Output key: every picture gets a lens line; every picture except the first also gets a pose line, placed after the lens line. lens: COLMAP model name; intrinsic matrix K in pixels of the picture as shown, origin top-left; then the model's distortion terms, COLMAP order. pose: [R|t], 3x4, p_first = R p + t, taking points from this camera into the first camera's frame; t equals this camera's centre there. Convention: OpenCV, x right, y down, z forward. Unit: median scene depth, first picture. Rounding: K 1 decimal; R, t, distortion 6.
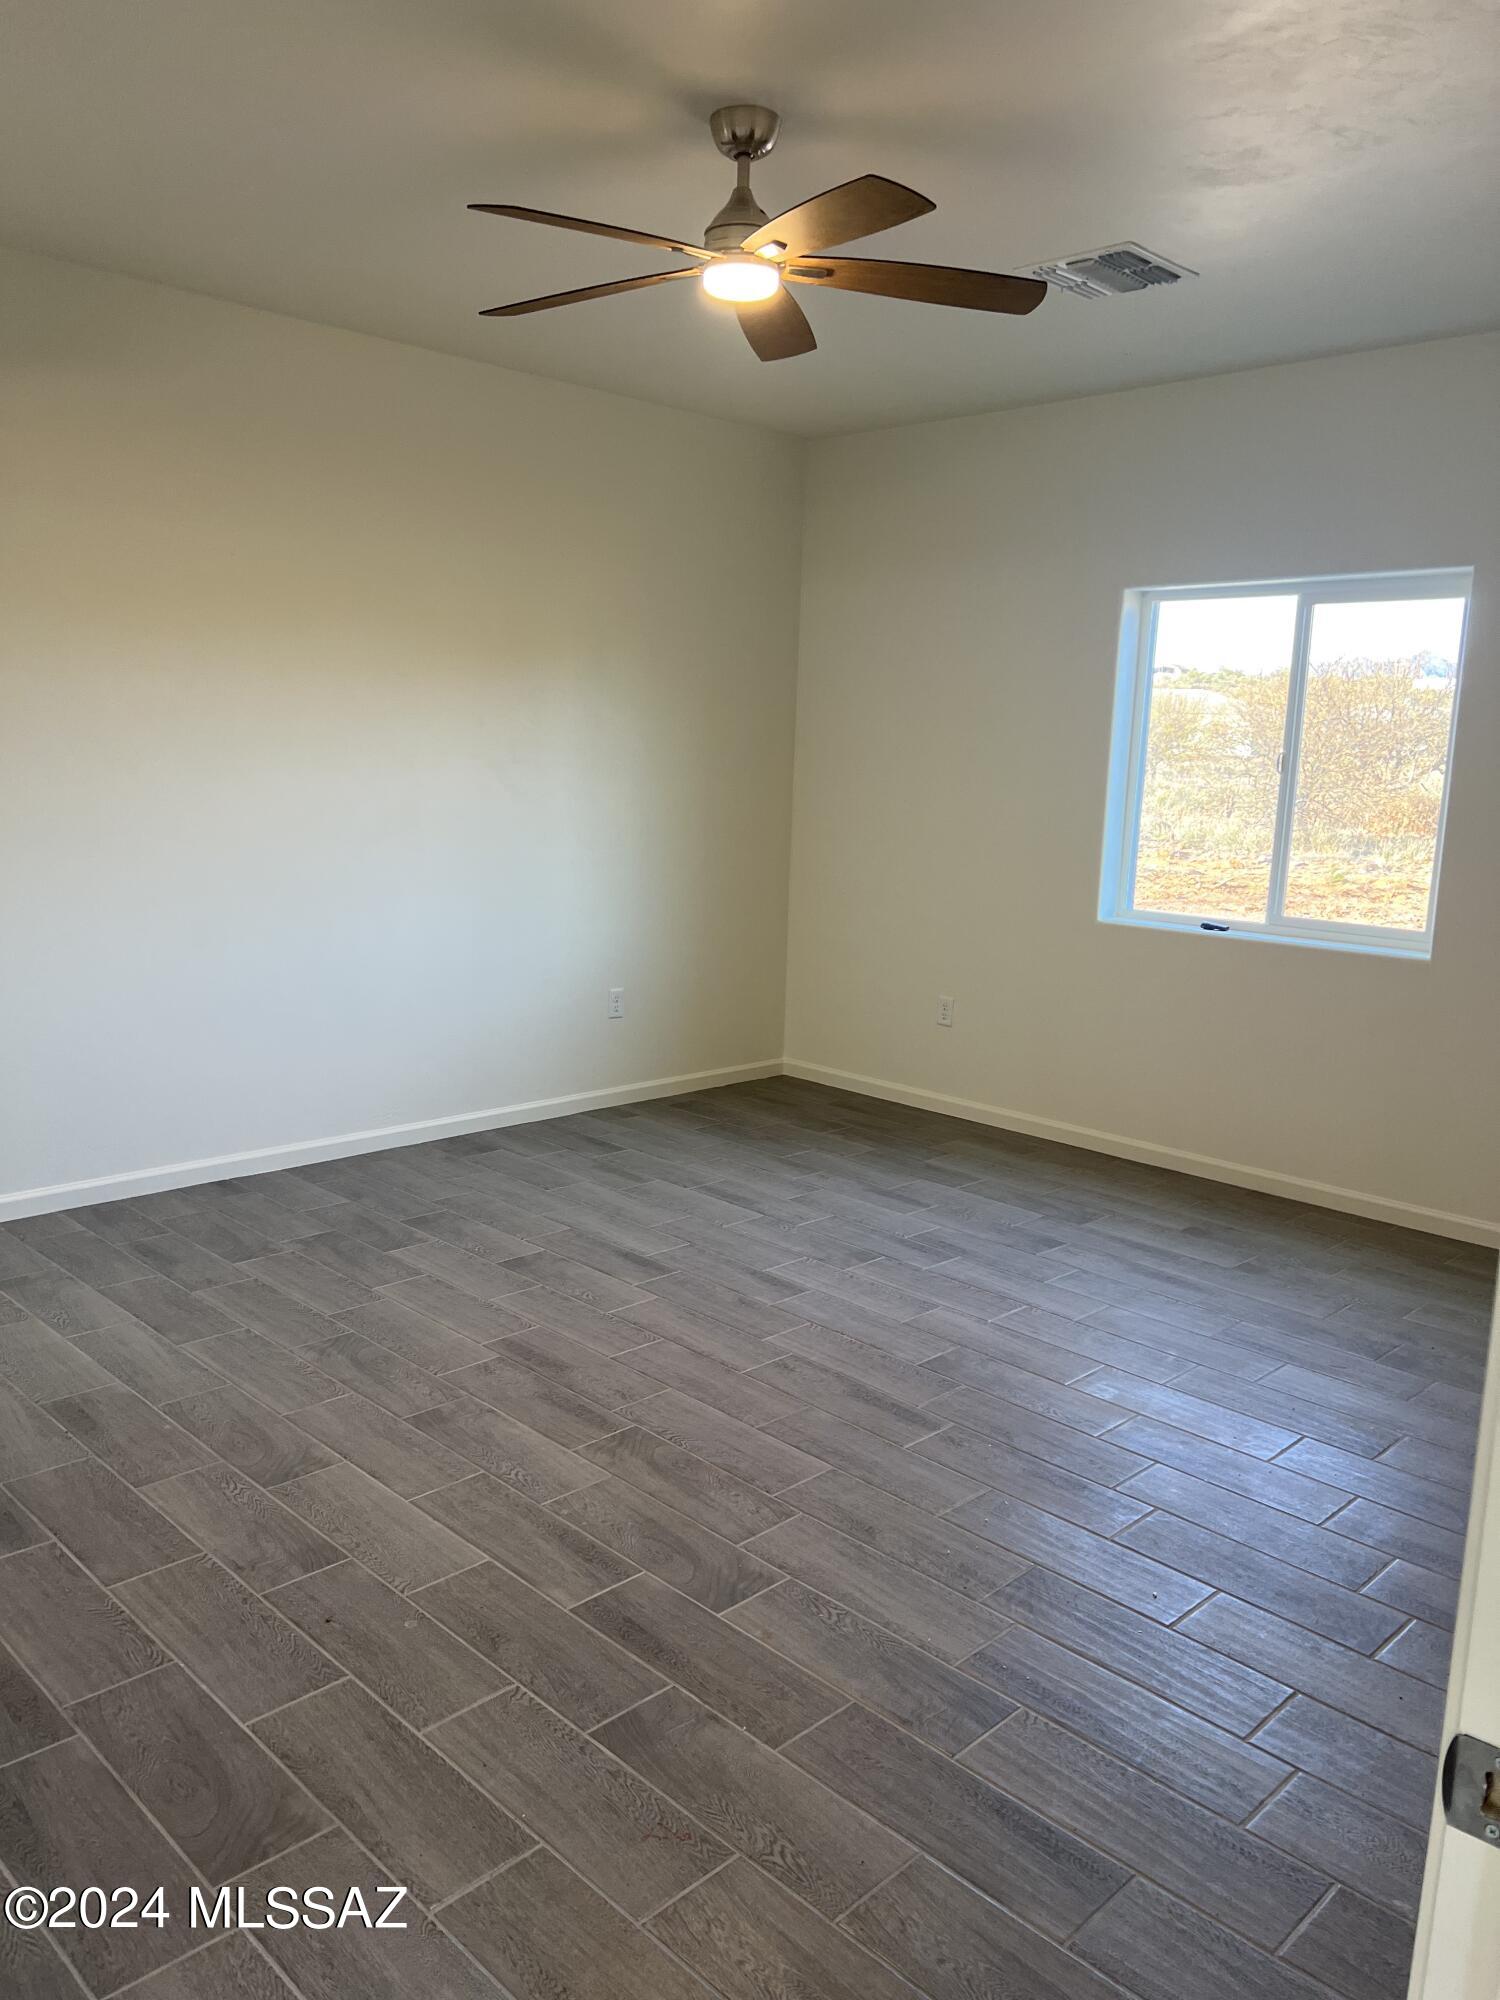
lens RADIAL K [[1524.6, 0, 750.0], [0, 1524.6, 1000.0], [0, 0, 1]] dist [0.090154, -0.128395]
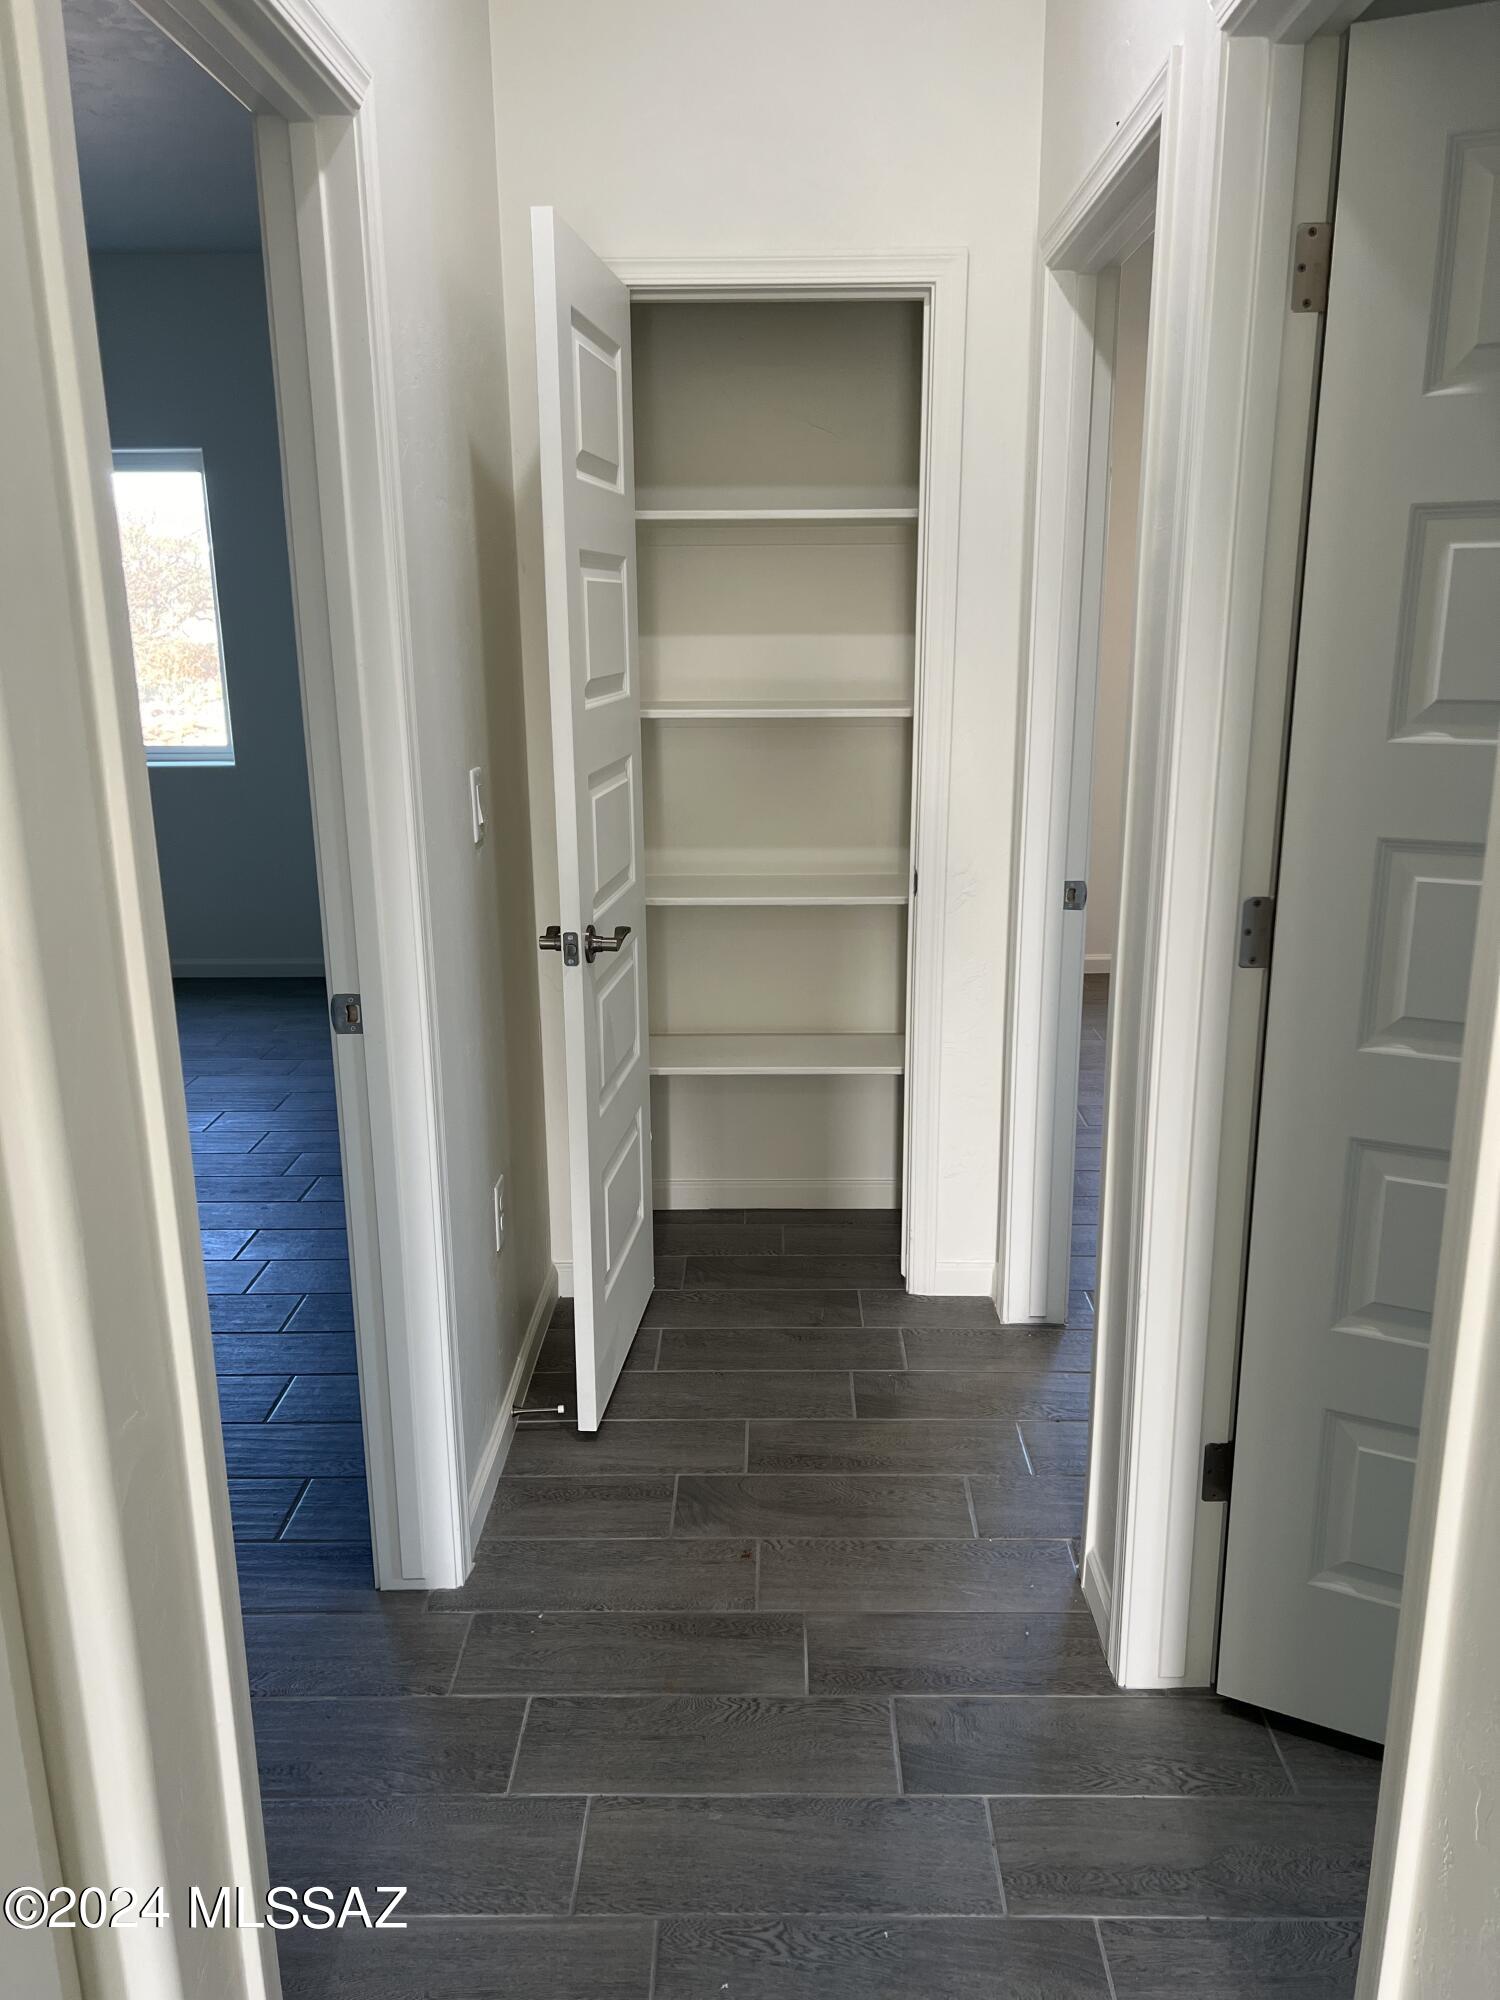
lens RADIAL K [[1495.8, 0, 764.4], [0, 1495.8, 1008.0], [0, 0, 1]] dist [0.092546, -0.120832]
pose [[0.719910, -0.217114, 0.659235, -0.115729], [0.148524, 0.976003, 0.159245, 0.035493], [-0.677989, -0.016730, 0.734881, -0.224705]]
